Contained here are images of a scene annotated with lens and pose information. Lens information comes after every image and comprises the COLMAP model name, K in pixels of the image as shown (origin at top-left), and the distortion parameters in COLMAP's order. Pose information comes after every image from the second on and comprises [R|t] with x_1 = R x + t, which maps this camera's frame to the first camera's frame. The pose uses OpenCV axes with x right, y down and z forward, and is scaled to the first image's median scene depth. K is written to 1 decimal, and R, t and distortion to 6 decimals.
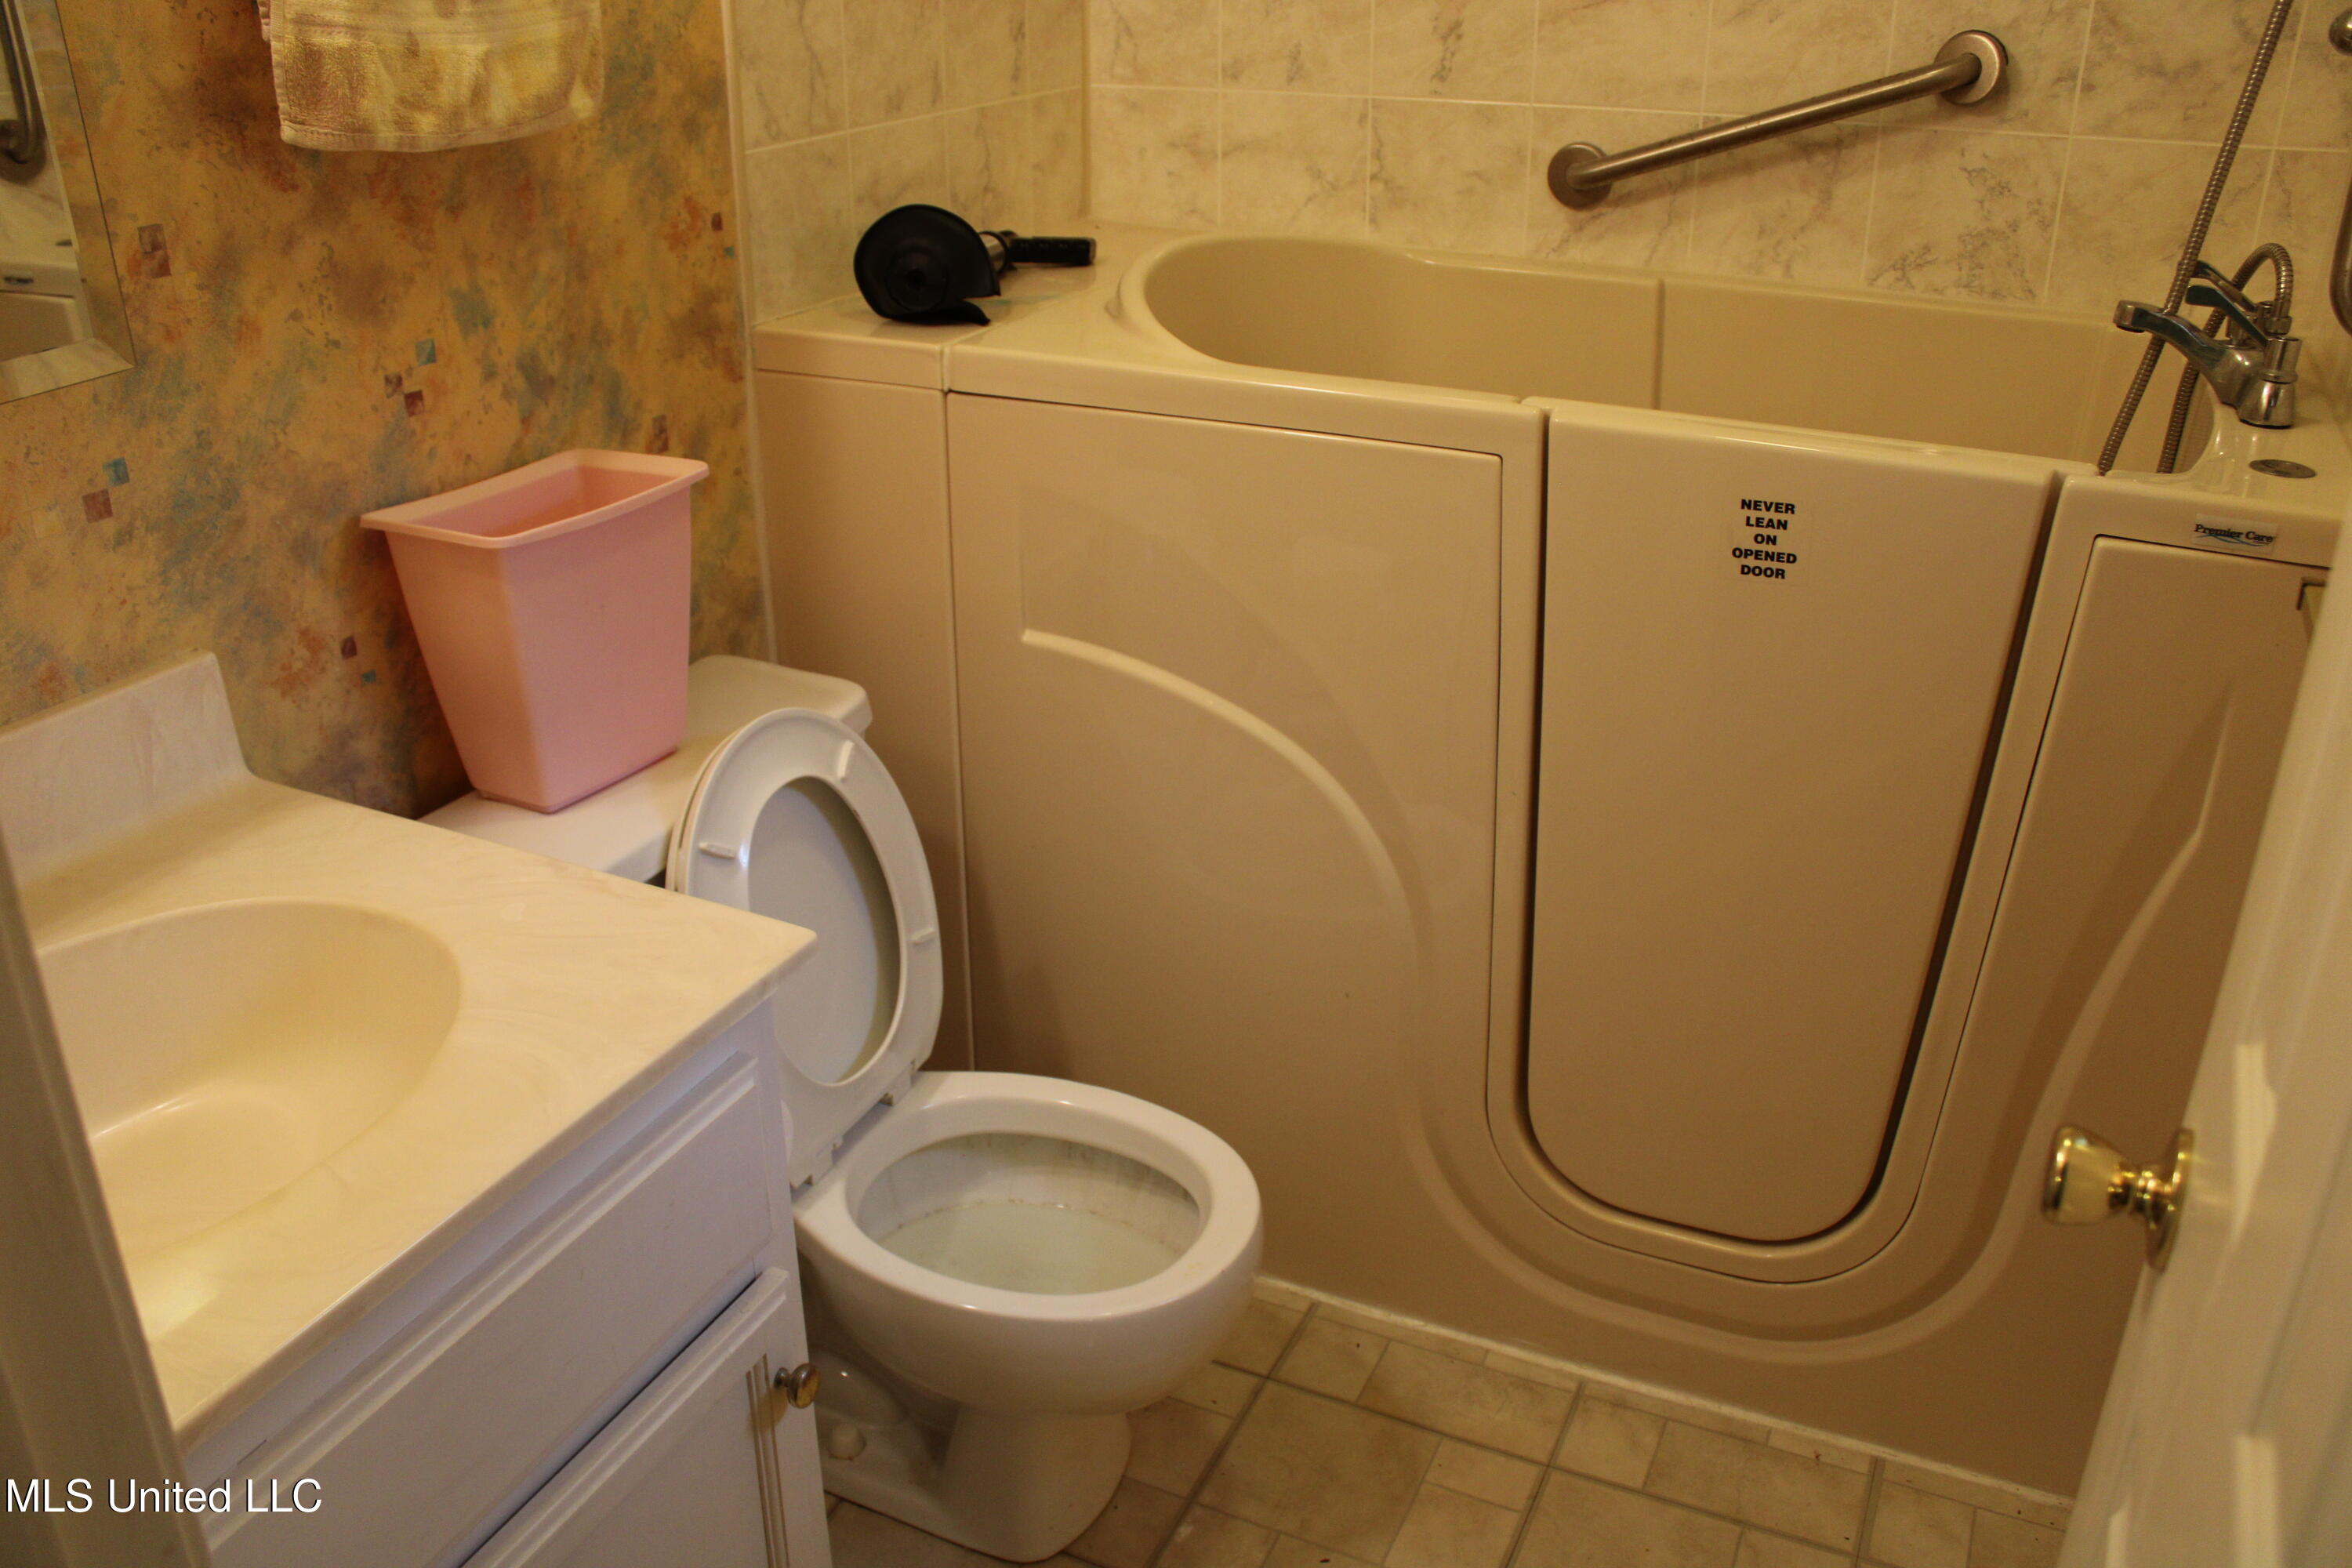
lens RADIAL K [[1933.5, 0, 1181.1], [0, 1933.5, 776.3], [0, 0, 1]] dist [-0.161707, 0.141204]
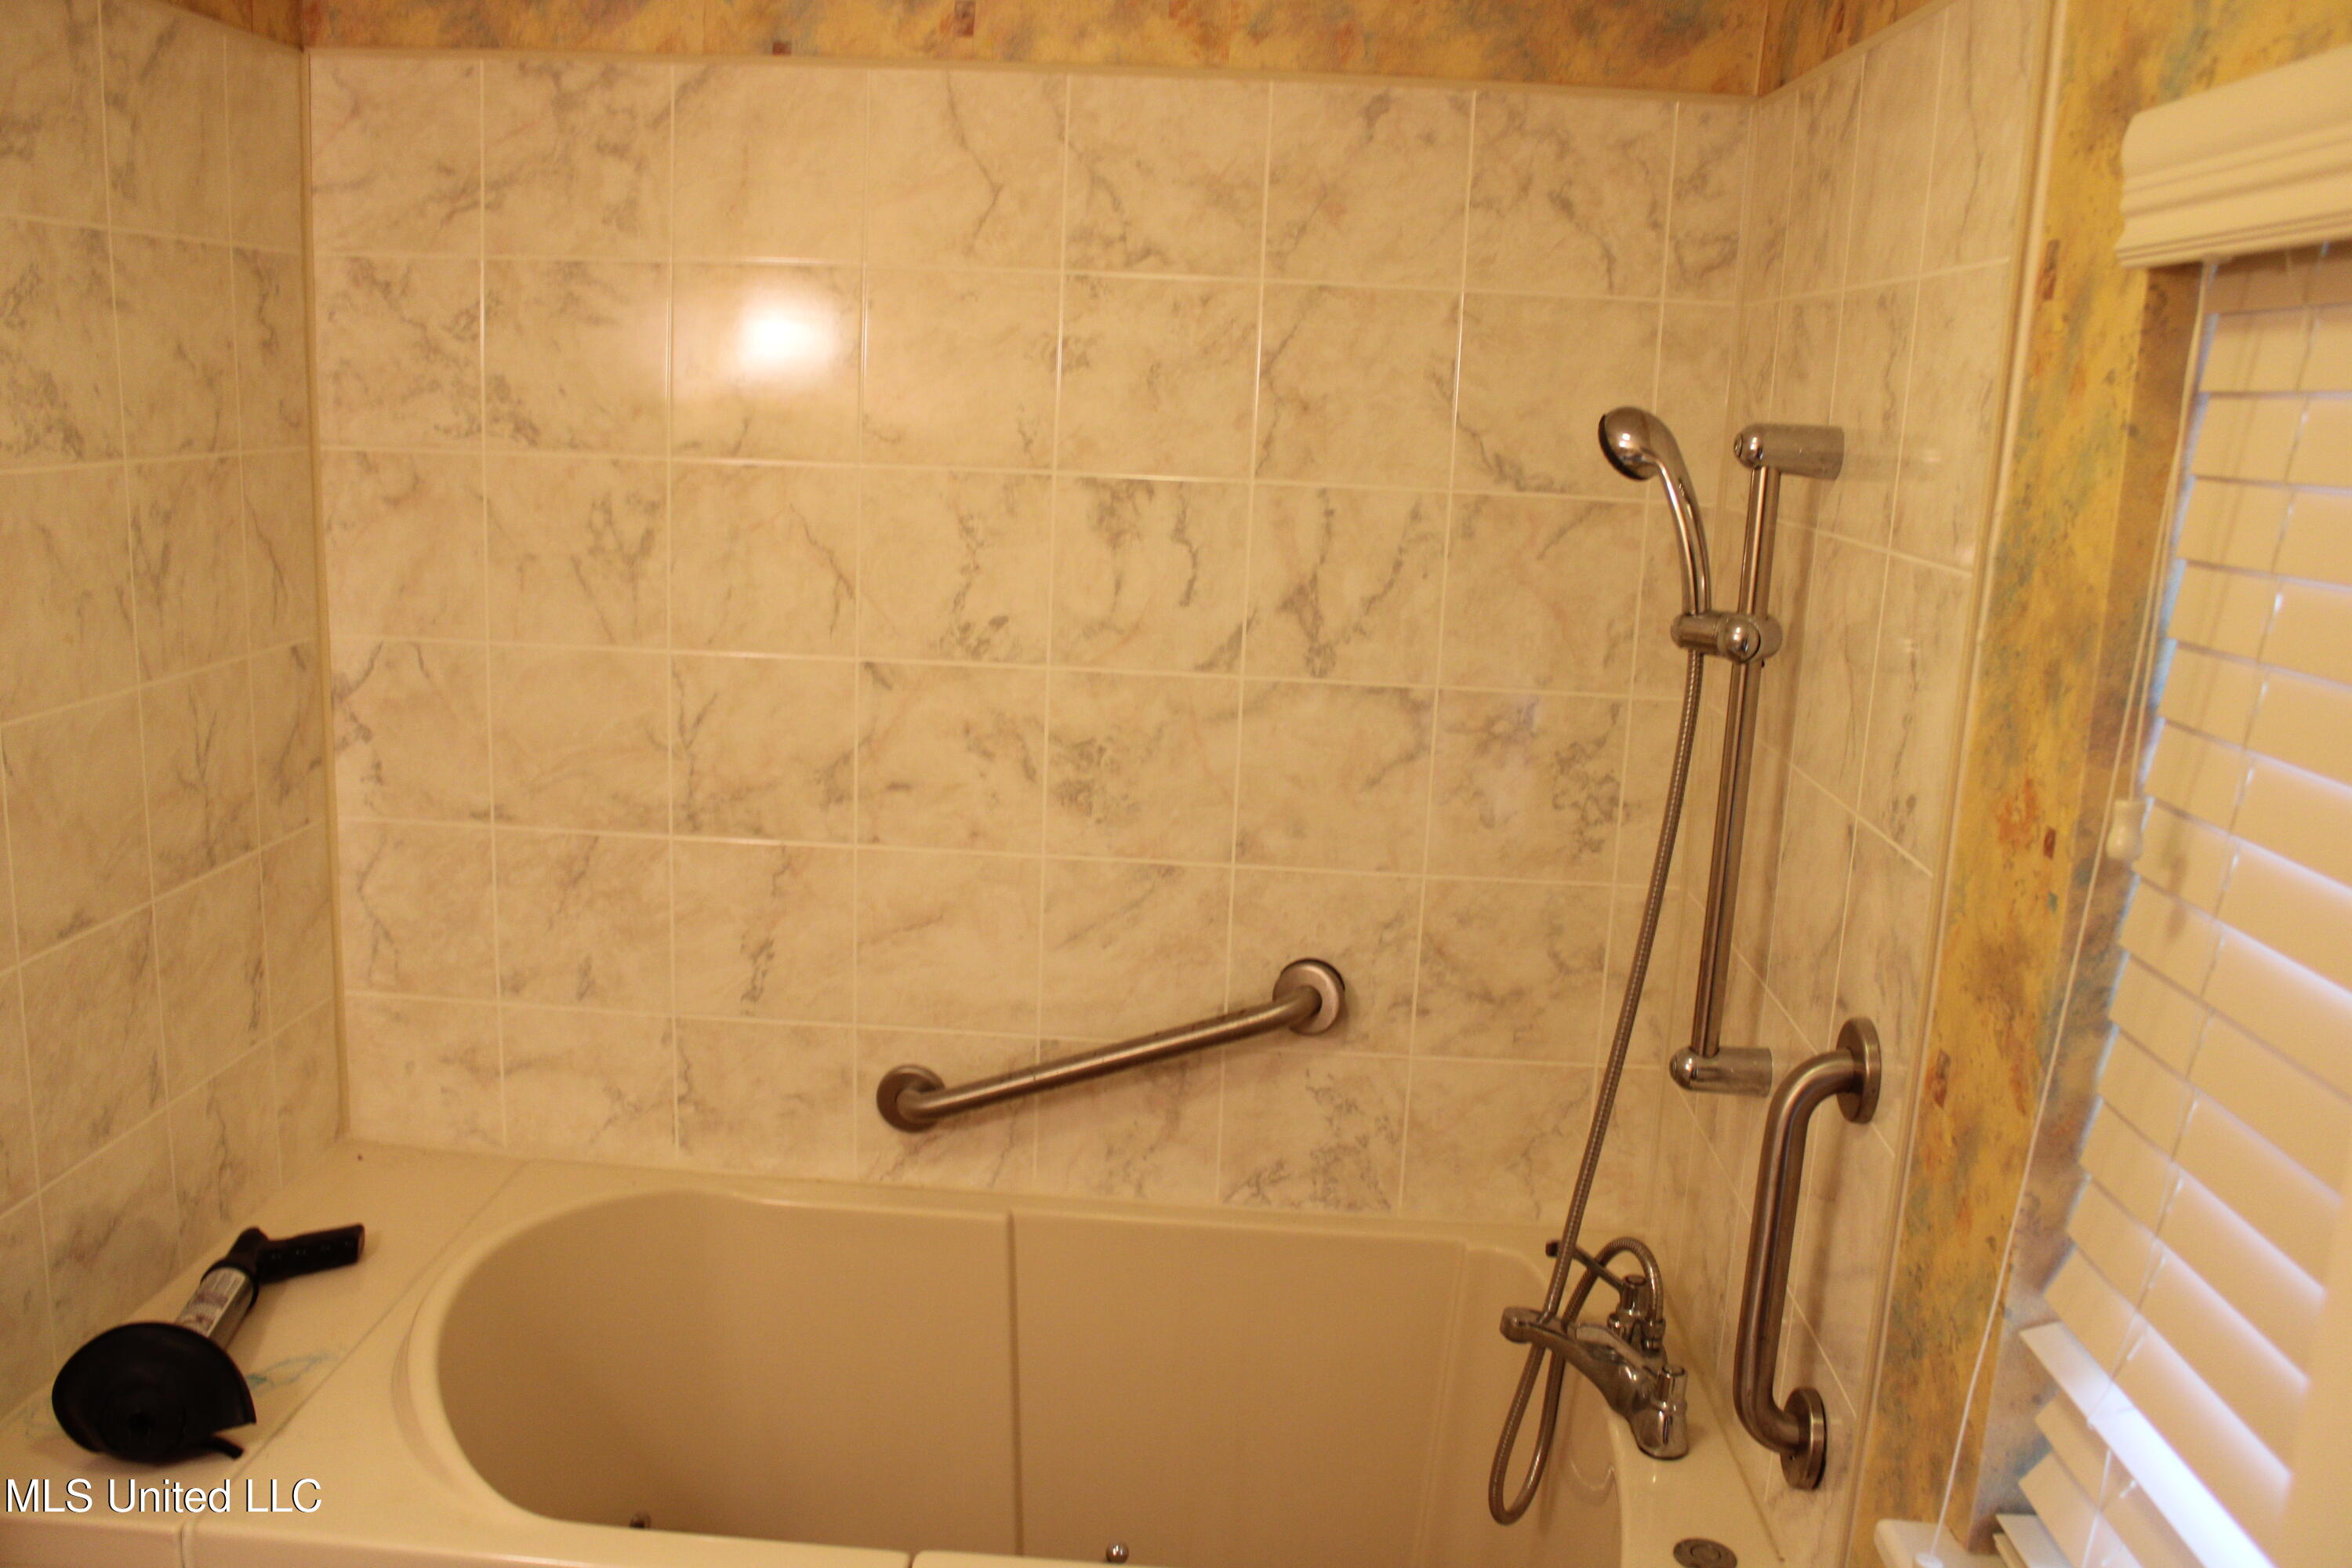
lens RADIAL K [[1933.5, 0, 1165.6], [0, 1933.5, 793.4], [0, 0, 1]] dist [-0.161707, 0.141204]
pose [[0.928992, -0.035702, 0.368374, -0.013904], [0.115503, 0.973591, -0.196924, -0.267218], [-0.351615, 0.225489, 0.908582, 0.074931]]
